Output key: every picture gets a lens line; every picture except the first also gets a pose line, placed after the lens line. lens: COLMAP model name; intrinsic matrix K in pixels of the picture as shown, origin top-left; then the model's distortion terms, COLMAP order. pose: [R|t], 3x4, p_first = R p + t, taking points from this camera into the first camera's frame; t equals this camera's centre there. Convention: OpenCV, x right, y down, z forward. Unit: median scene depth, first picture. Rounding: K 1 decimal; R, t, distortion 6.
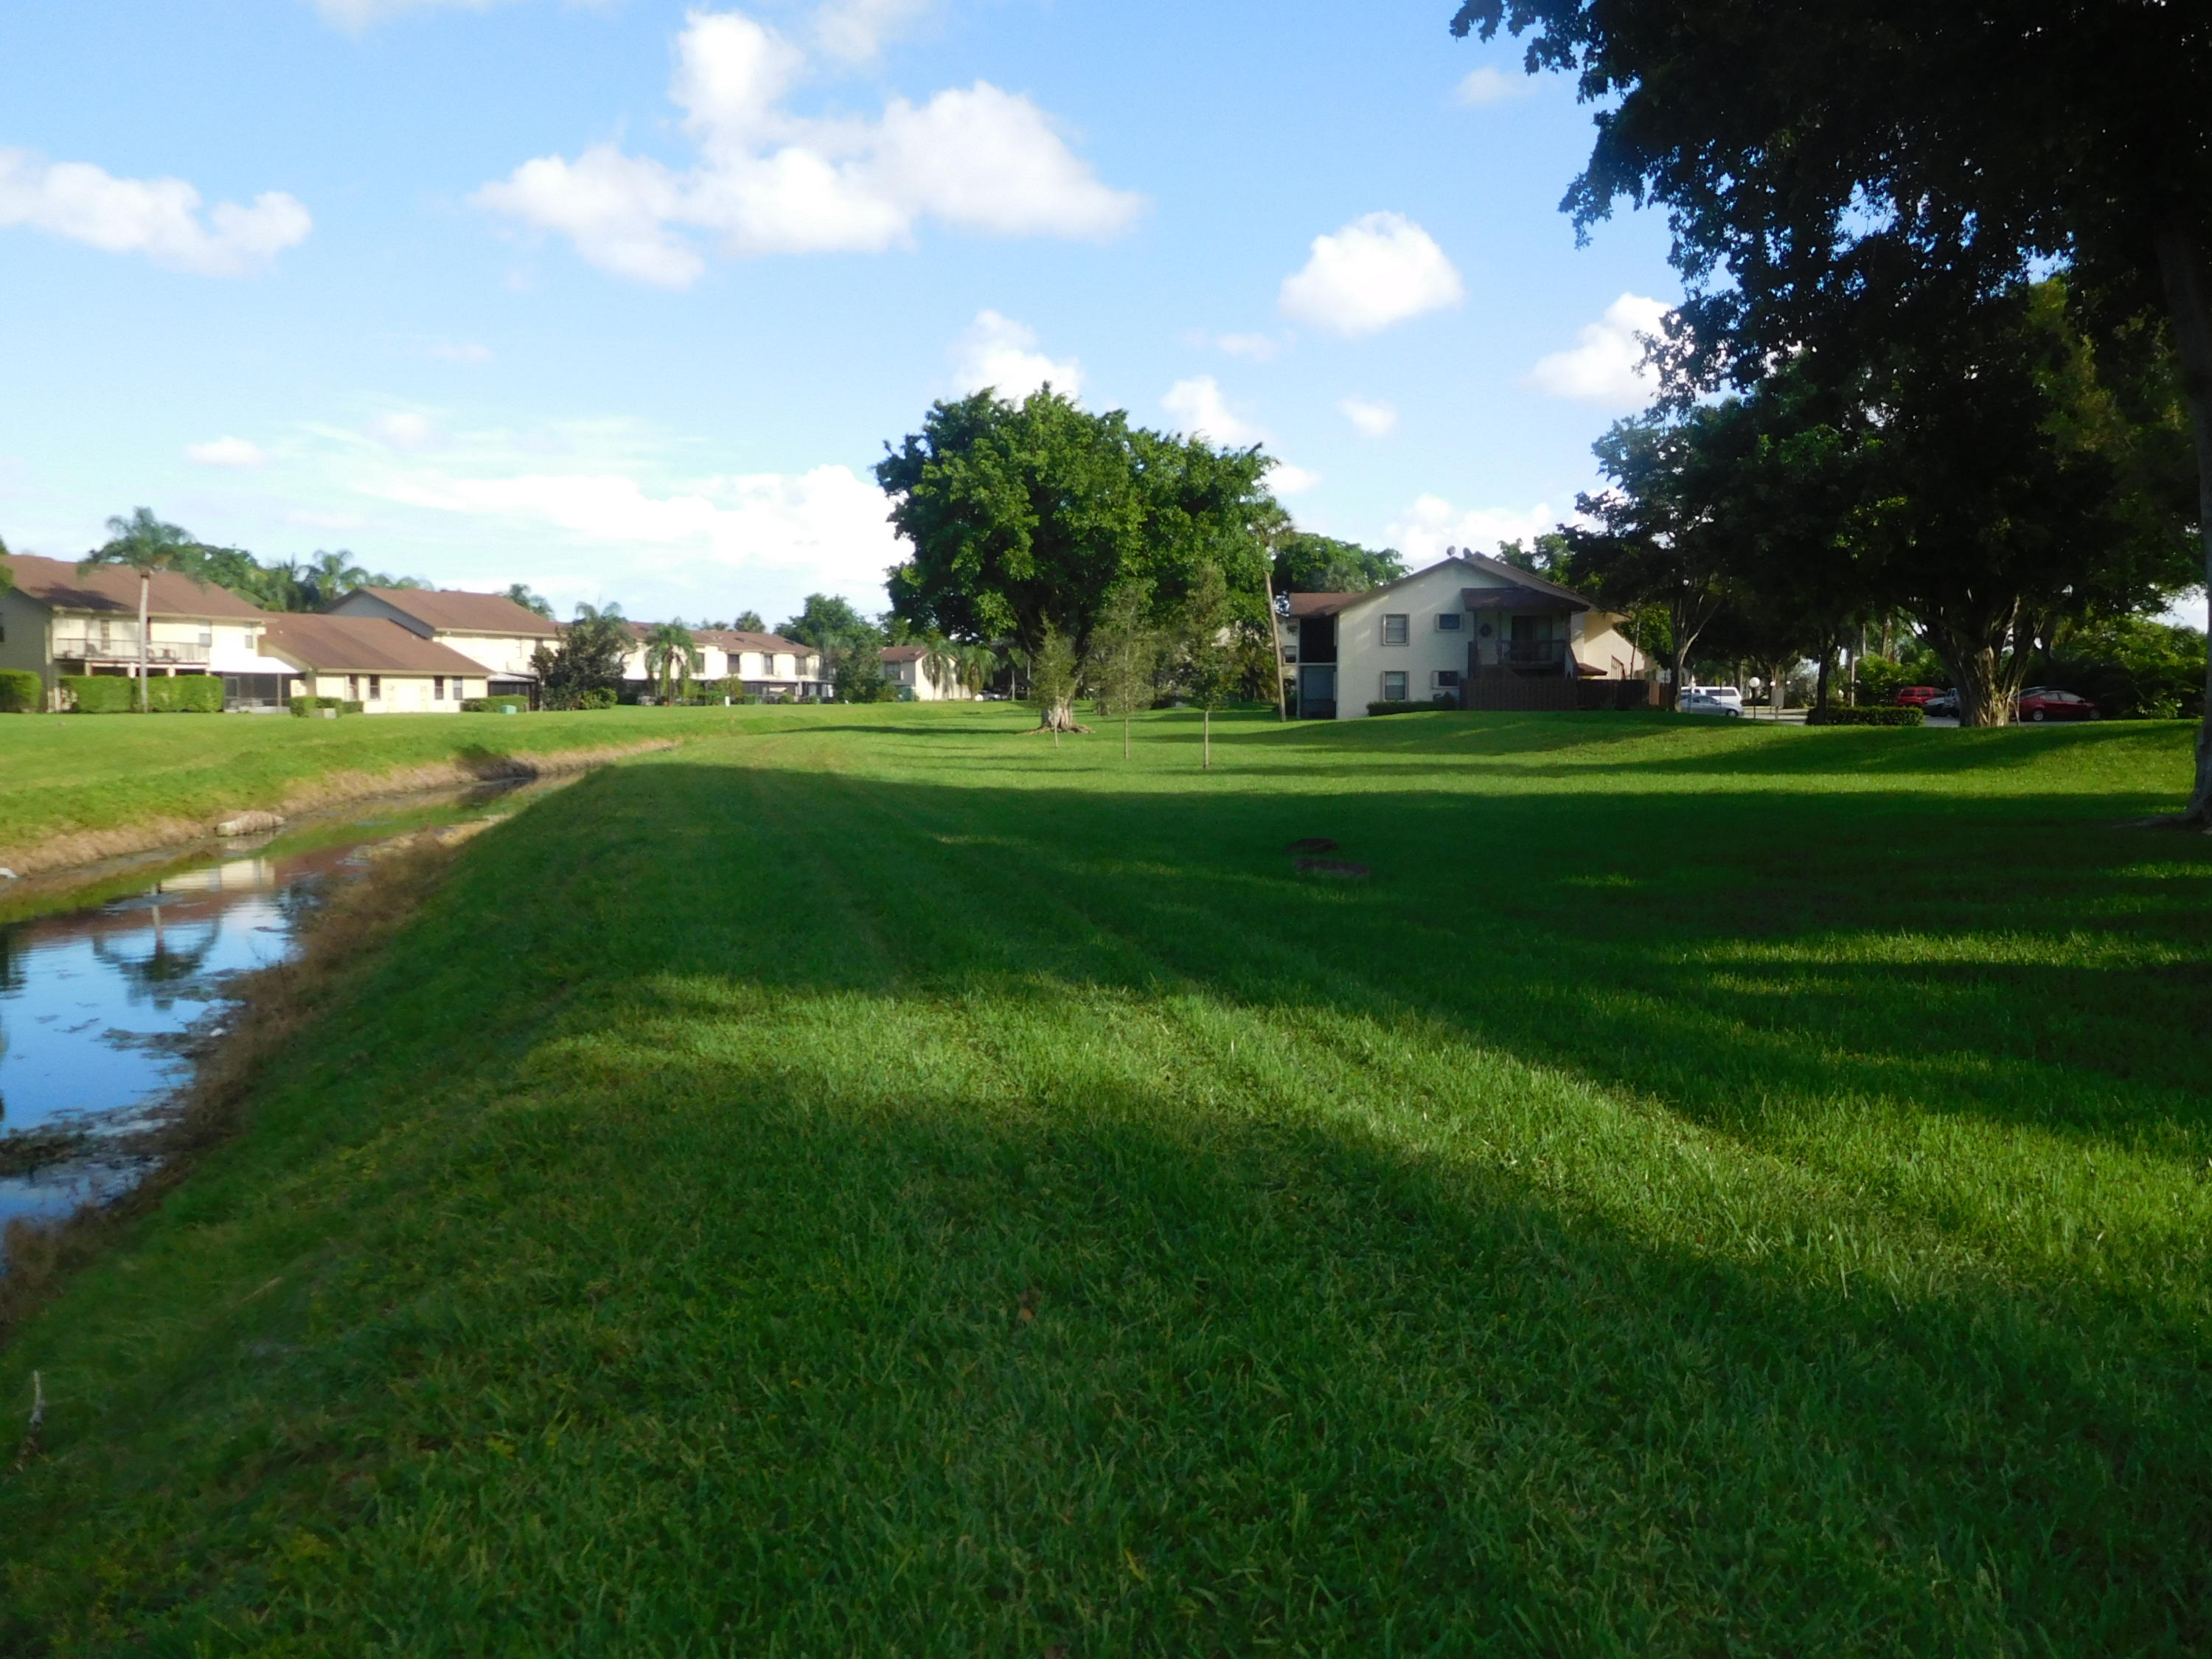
lens RADIAL K [[1680.1, 0, 1103.9], [0, 1680.1, 868.6], [0, 0, 1]] dist [-0.009727, 0.009575]
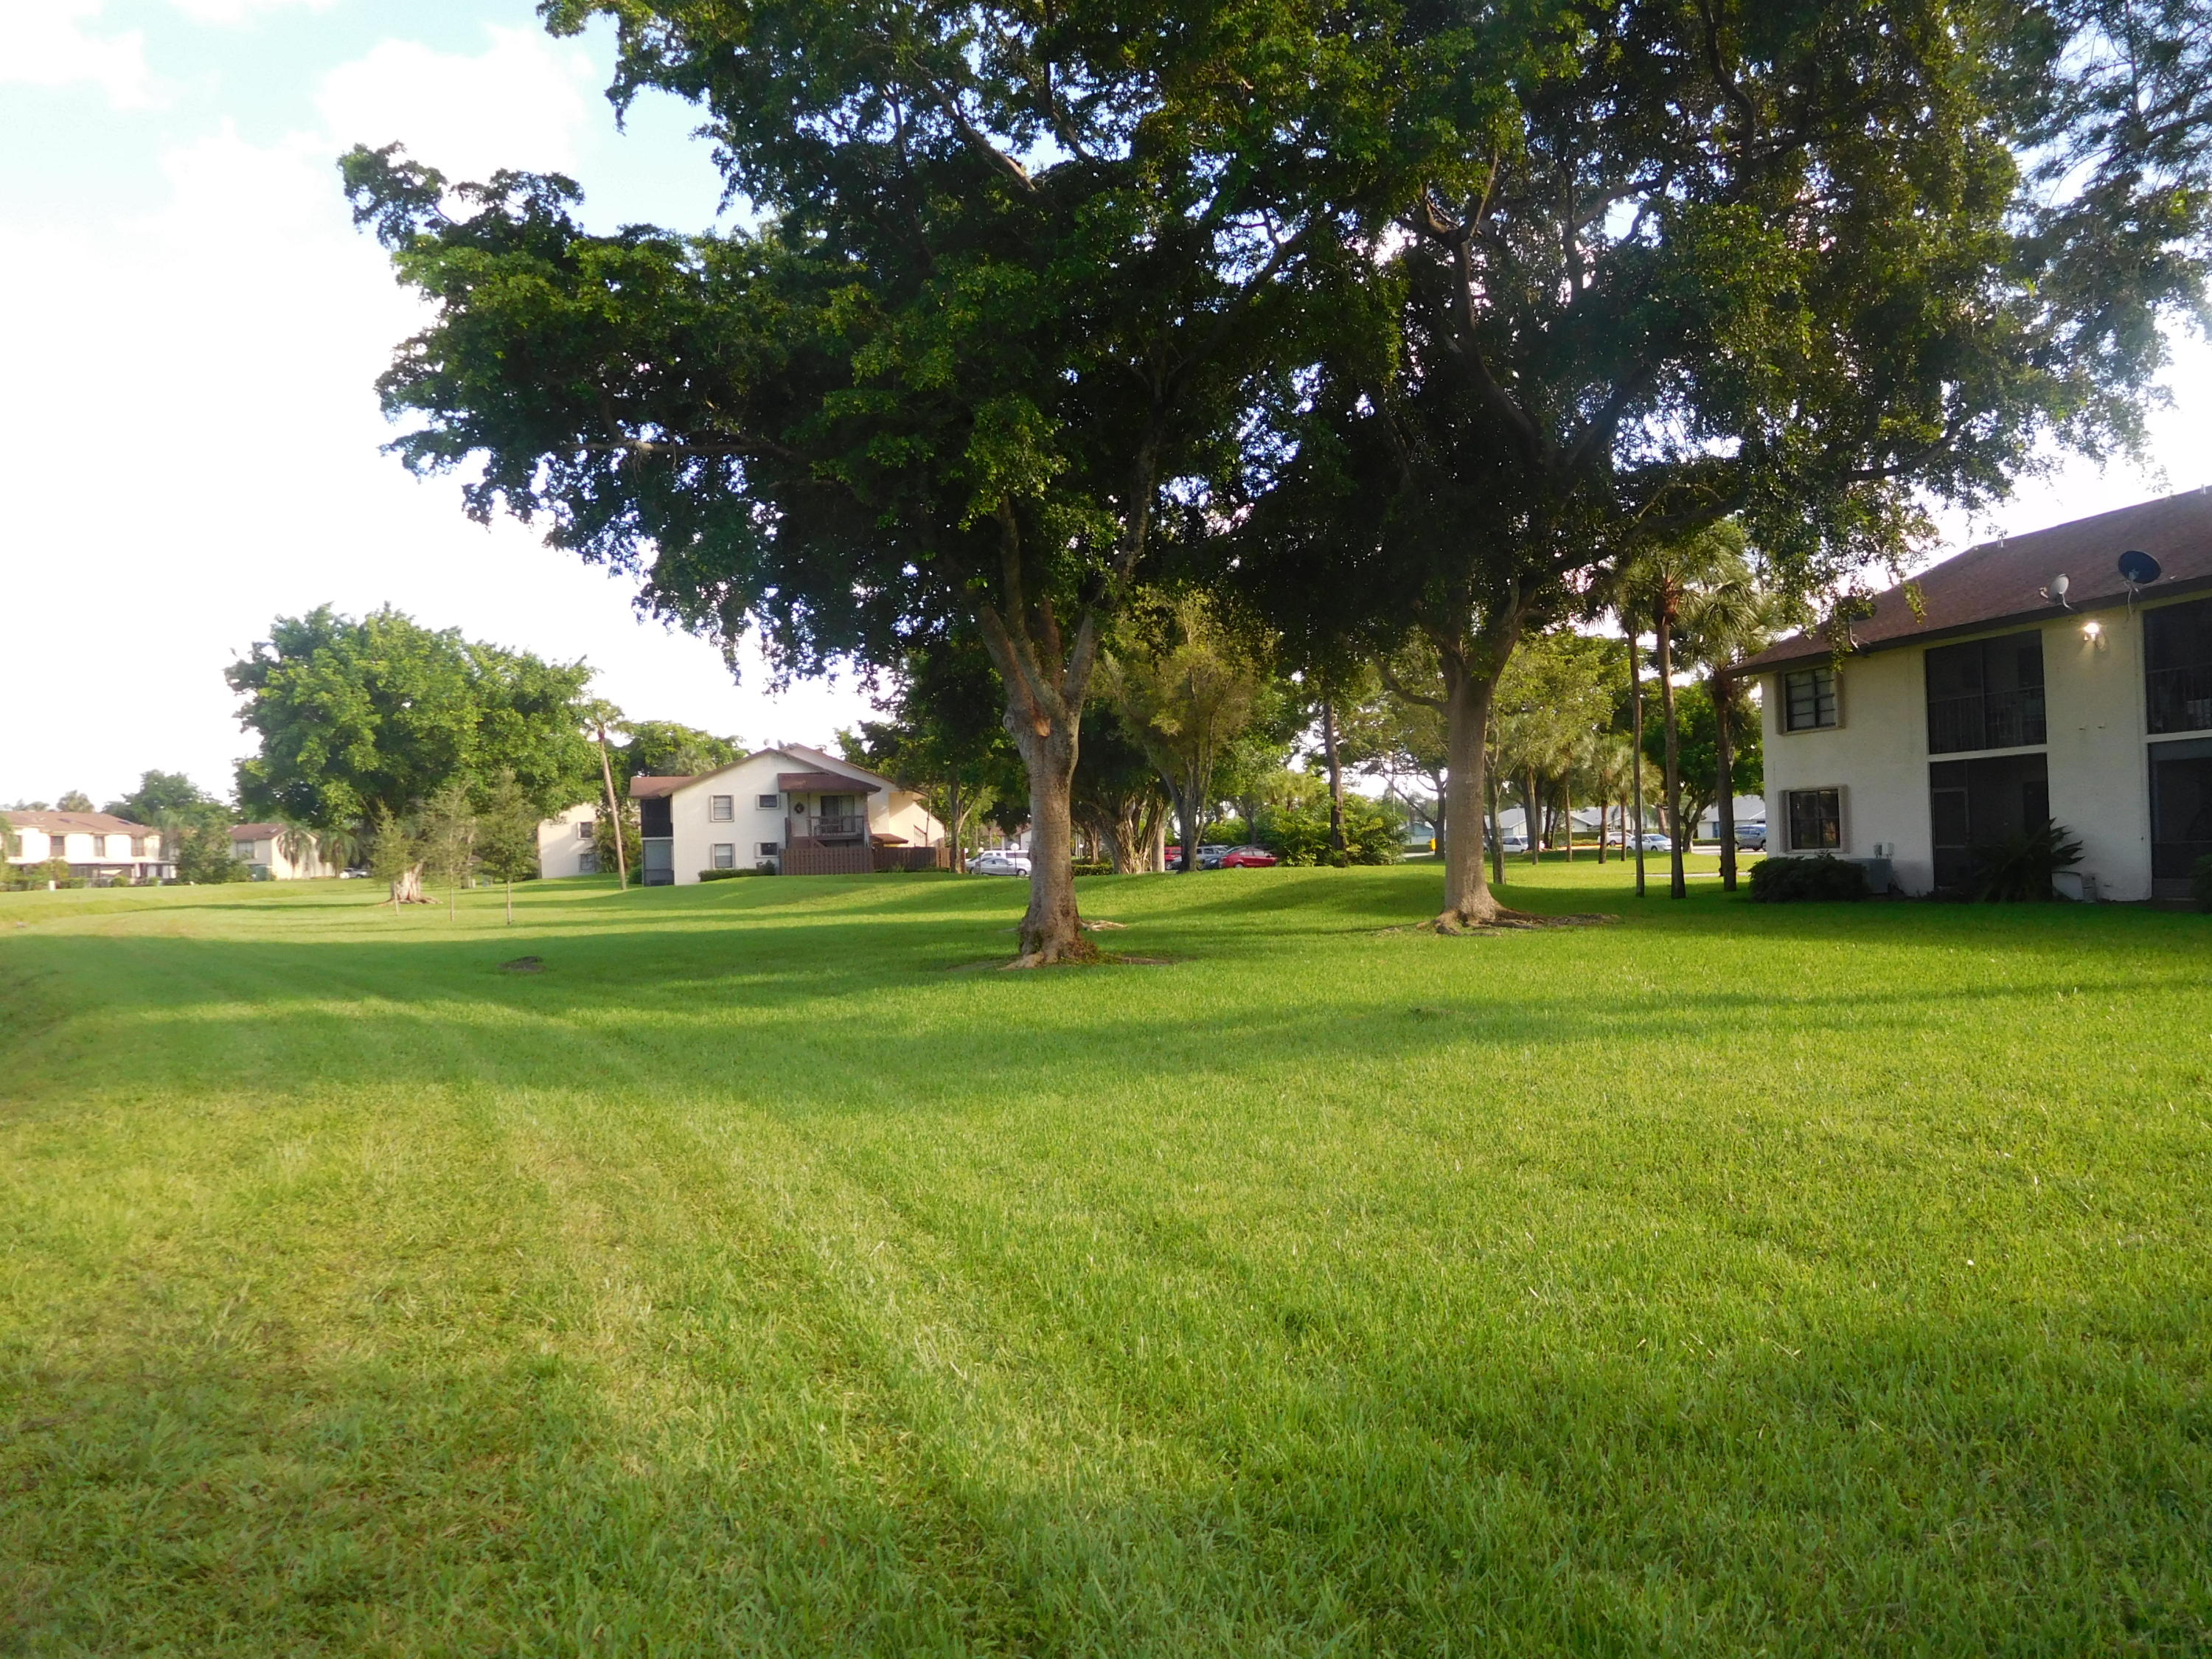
lens RADIAL K [[1680.1, 0, 1115.9], [0, 1680.1, 861.6], [0, 0, 1]] dist [-0.009727, 0.009575]
pose [[0.938043, -0.022598, 0.345780, 0.028618], [0.057855, 0.994078, -0.091984, 0.019333], [-0.341654, 0.106290, 0.933796, -0.196774]]
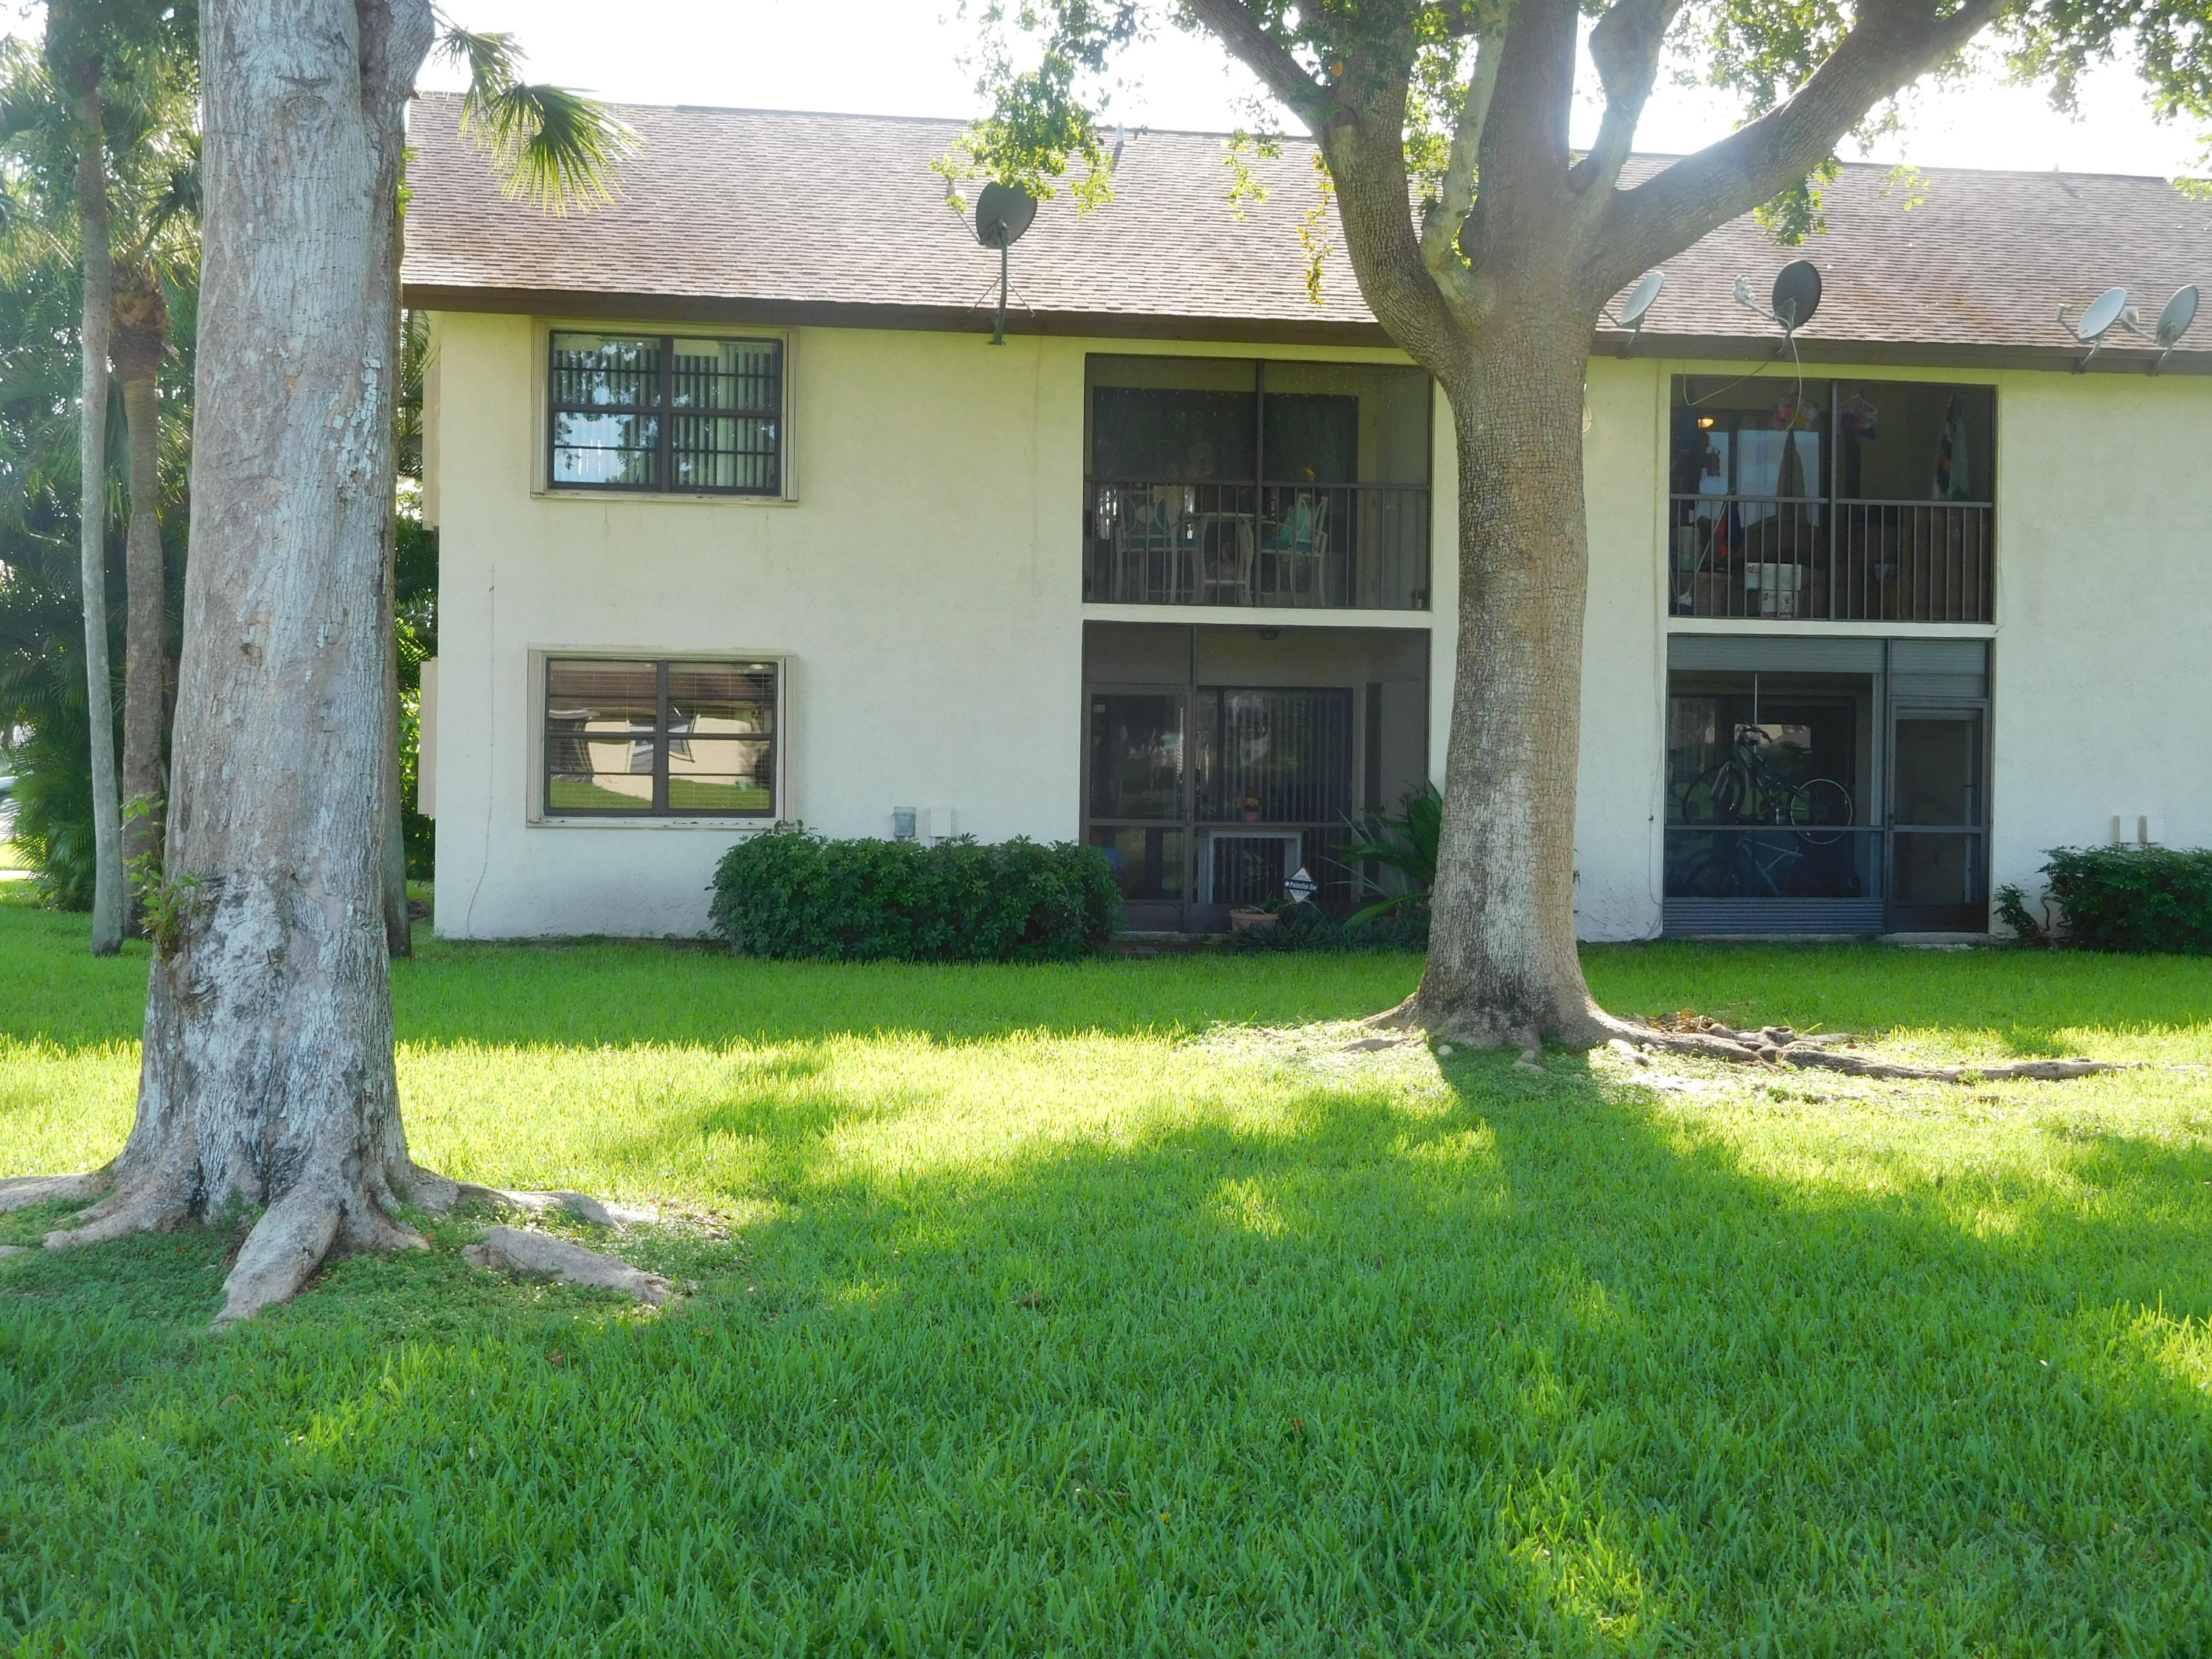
lens RADIAL K [[3287.7, 0, 1102.2], [0, 3287.7, 841.4], [0, 0, 1]] dist [0.040178, 0.000000]
pose [[-0.289177, -0.009000, 0.957233, 0.033003], [0.080293, 0.996204, 0.033622, -0.025717], [-0.953902, 0.086581, -0.287357, 0.280290]]
